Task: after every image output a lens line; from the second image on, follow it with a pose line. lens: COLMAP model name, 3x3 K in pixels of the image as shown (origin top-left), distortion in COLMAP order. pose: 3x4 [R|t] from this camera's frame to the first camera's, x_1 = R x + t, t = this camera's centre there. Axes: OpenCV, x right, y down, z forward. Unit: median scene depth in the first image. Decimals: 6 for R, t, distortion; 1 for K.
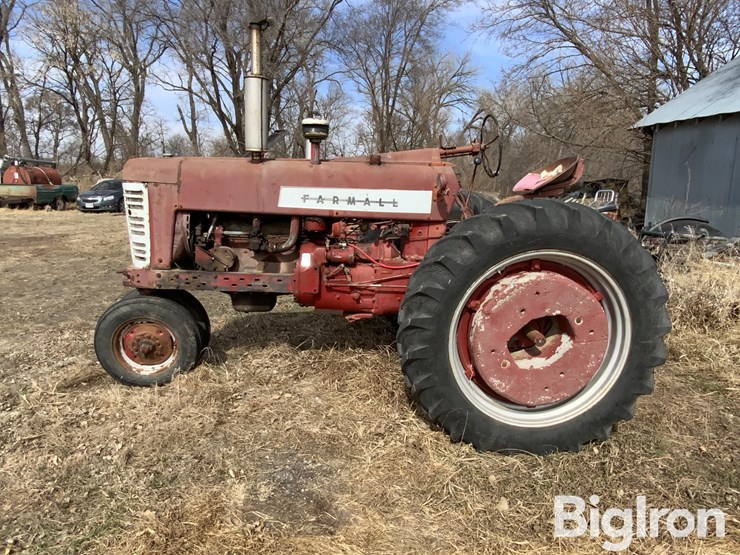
lens RADIAL K [[495.4, 0, 371.8], [0, 495.4, 278.8], [0, 0, 1]] dist [0.010844, -0.001742]
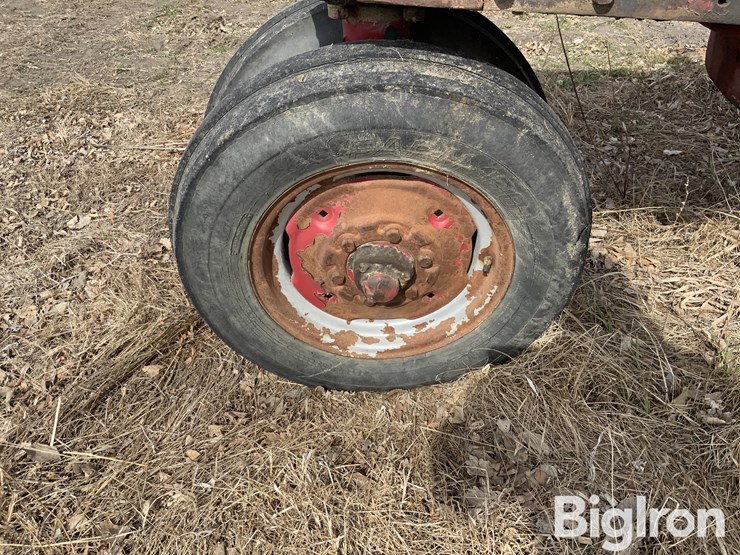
lens RADIAL K [[620.7, 0, 376.0], [0, 620.7, 284.0], [0, 0, 1]] dist [0.012838, -0.029041]
pose [[0.994165, 0.057126, -0.091499, -0.441521], [-0.012171, 0.902241, 0.431061, 0.012192], [0.107179, -0.427432, 0.897672, 0.746544]]
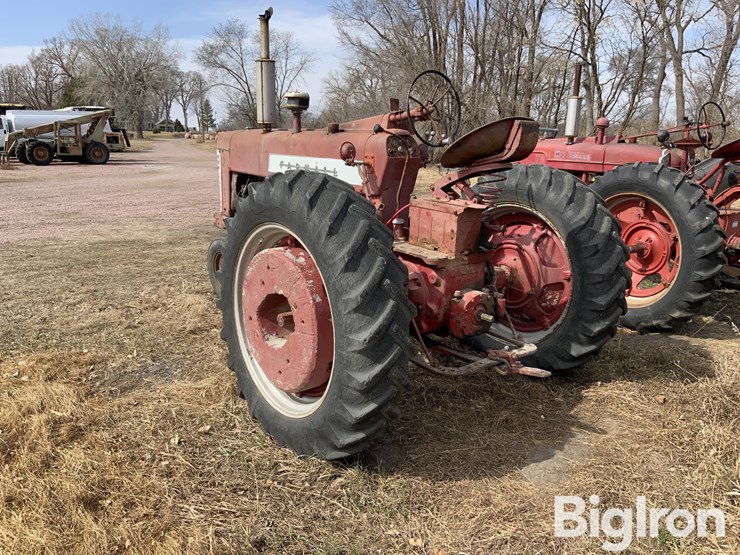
lens RADIAL K [[611.2, 0, 367.0], [0, 611.2, 281.8], [0, 0, 1]] dist [0.061695, -0.104783]
pose [[0.553949, 0.184358, -0.811882, 1.122264], [-0.171219, 0.979556, 0.105610, -0.081095], [0.814755, 0.080507, 0.574189, 0.375687]]
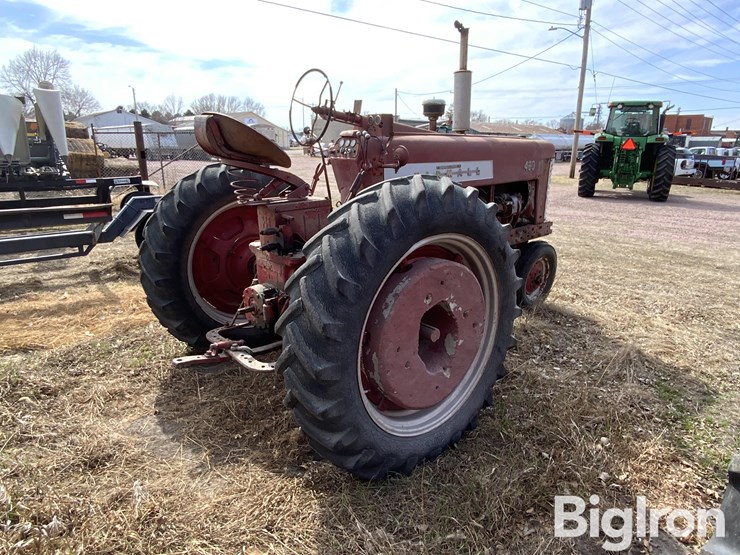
lens RADIAL K [[495.4, 0, 377.2], [0, 495.4, 271.7], [0, 0, 1]] dist [0.010844, -0.001742]
pose [[-0.807757, 0.117943, -0.577597, 1.093880], [-0.145917, 0.909293, 0.389736, -0.101794], [0.571172, 0.399093, -0.717278, 0.478911]]
